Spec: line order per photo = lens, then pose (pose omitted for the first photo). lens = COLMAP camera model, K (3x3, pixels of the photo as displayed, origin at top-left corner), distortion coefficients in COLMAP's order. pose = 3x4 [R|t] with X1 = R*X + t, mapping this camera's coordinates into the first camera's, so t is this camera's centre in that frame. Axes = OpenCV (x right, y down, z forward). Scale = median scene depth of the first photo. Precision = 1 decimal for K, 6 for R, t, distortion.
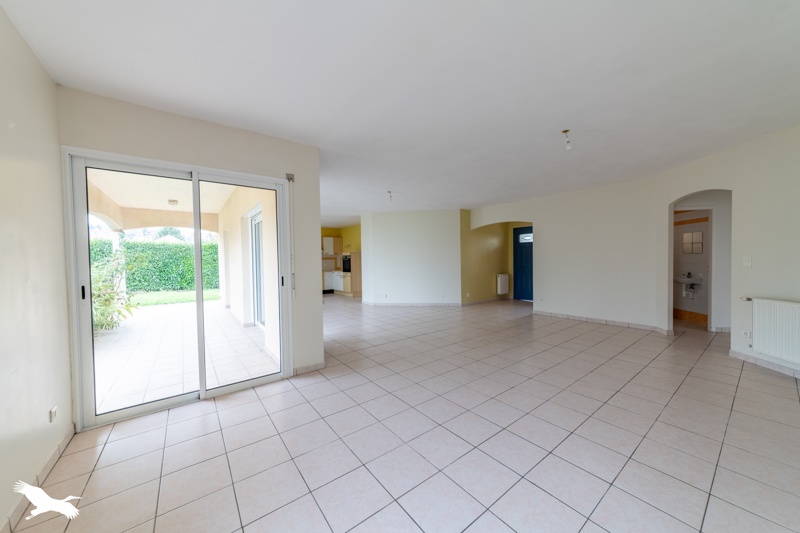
lens RADIAL K [[278.5, 0, 422.3], [0, 278.5, 266.3], [0, 0, 1]] dist [0.000384, -0.000028]
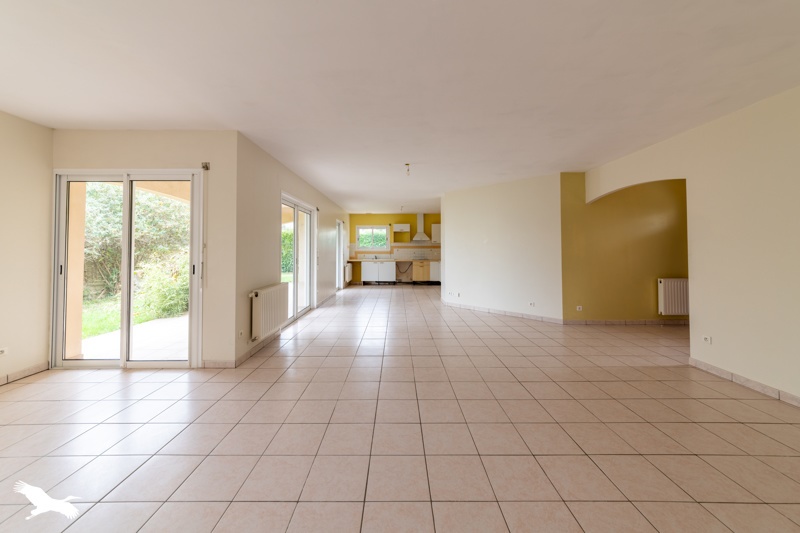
lens RADIAL K [[301.4, 0, 398.1], [0, 301.4, 244.5], [0, 0, 1]] dist [0.000223, 0.000008]
pose [[0.781232, 0.003319, -0.624232, 0.320174], [-0.026265, 0.999275, -0.027559, -0.011601], [0.623688, 0.037925, 0.780753, 0.259120]]
